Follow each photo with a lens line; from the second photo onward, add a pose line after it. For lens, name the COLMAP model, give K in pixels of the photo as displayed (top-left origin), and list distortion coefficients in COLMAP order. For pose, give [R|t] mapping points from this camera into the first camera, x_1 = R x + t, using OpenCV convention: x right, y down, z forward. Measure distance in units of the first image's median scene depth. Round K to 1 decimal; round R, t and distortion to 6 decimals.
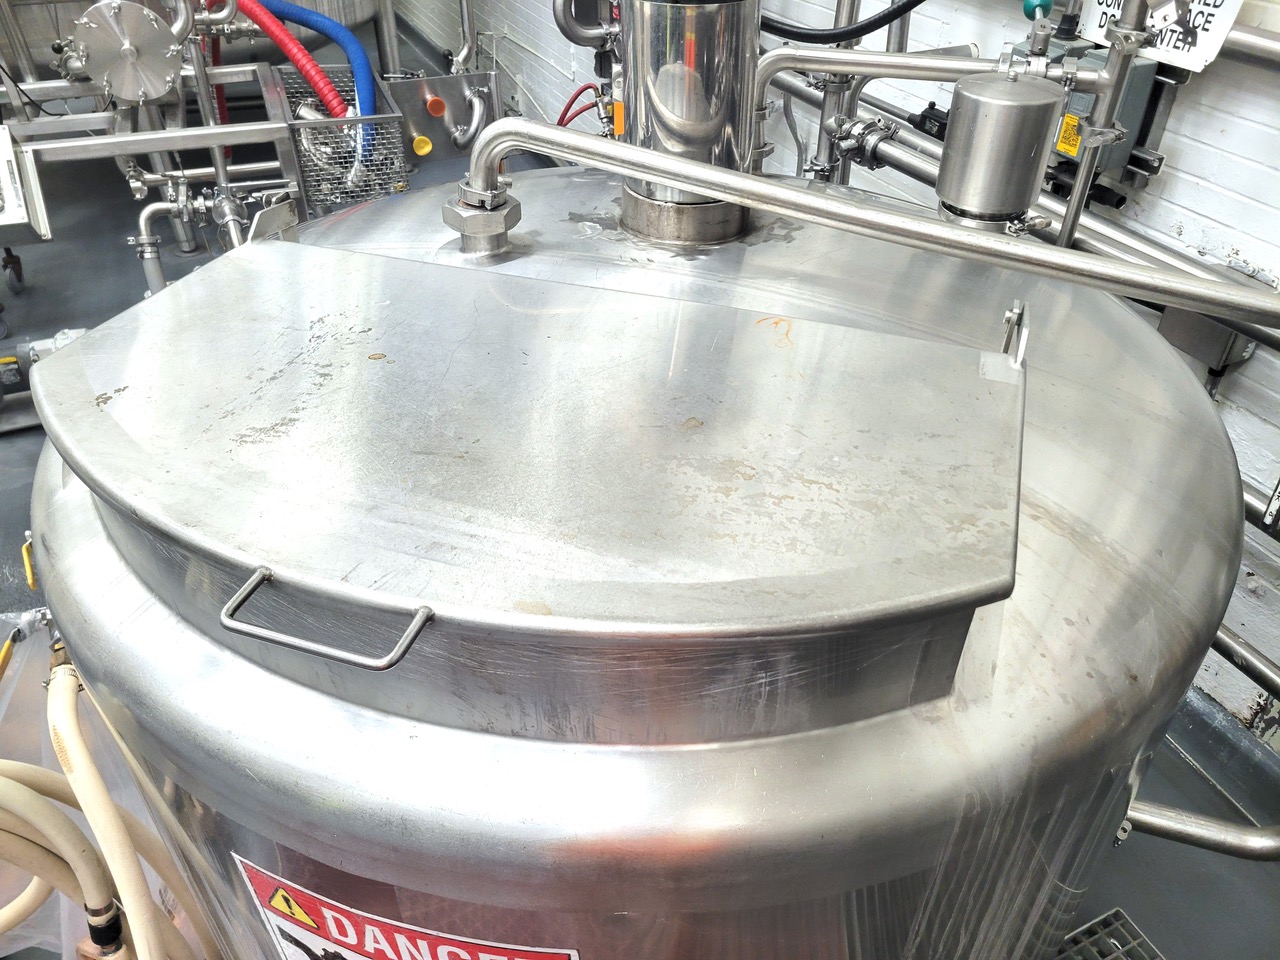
lens RADIAL K [[976.5, 0, 652.7], [0, 976.5, 486.0], [0, 0, 1]] dist [0.032533, -0.002468]
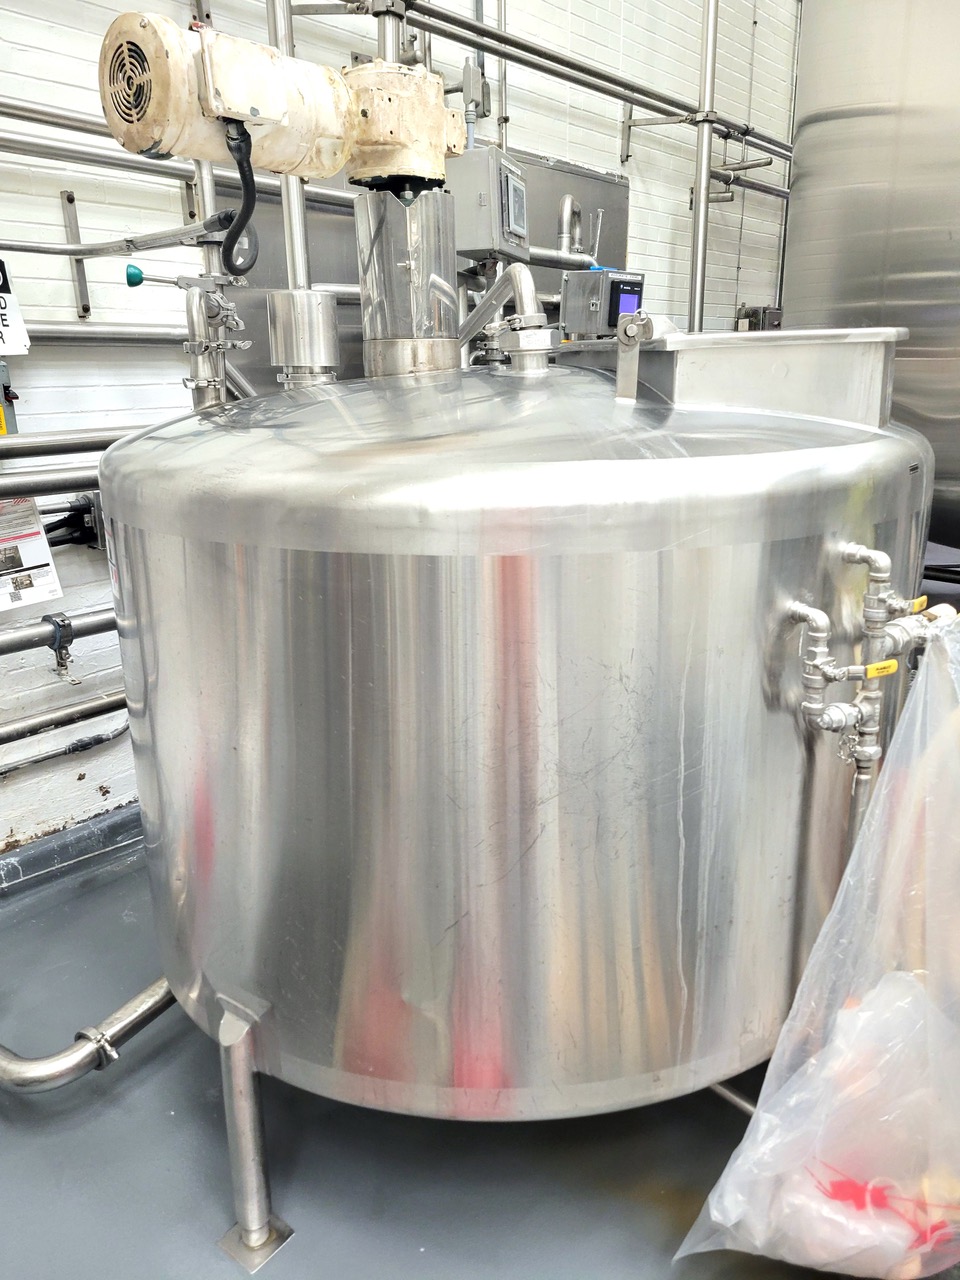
lens RADIAL K [[976.5, 0, 484.8], [0, 976.5, 641.1], [0, 0, 1]] dist [0.032533, -0.002468]
pose [[-0.417343, -0.256464, 0.871809, -0.884298], [0.556467, 0.686332, 0.468287, -0.416366], [-0.718449, 0.680569, -0.143722, 0.975186]]
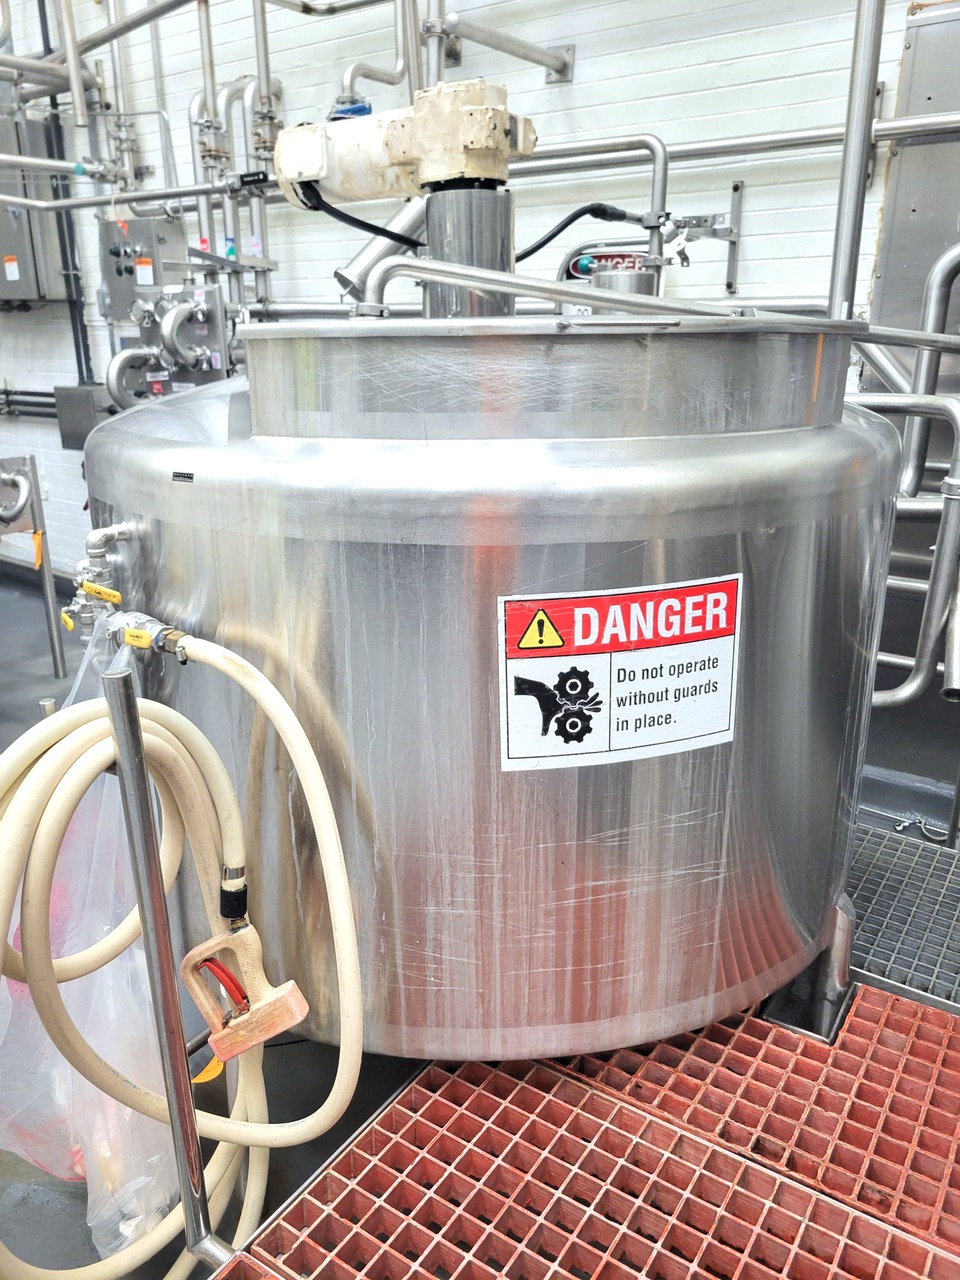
lens RADIAL K [[976.5, 0, 477.8], [0, 976.5, 636.7], [0, 0, 1]] dist [0.032533, -0.002468]
pose [[0.869085, -0.163794, 0.466757, -0.508975], [0.308867, 0.916727, -0.253402, 0.351823], [-0.386383, 0.364394, 0.847305, -0.060870]]
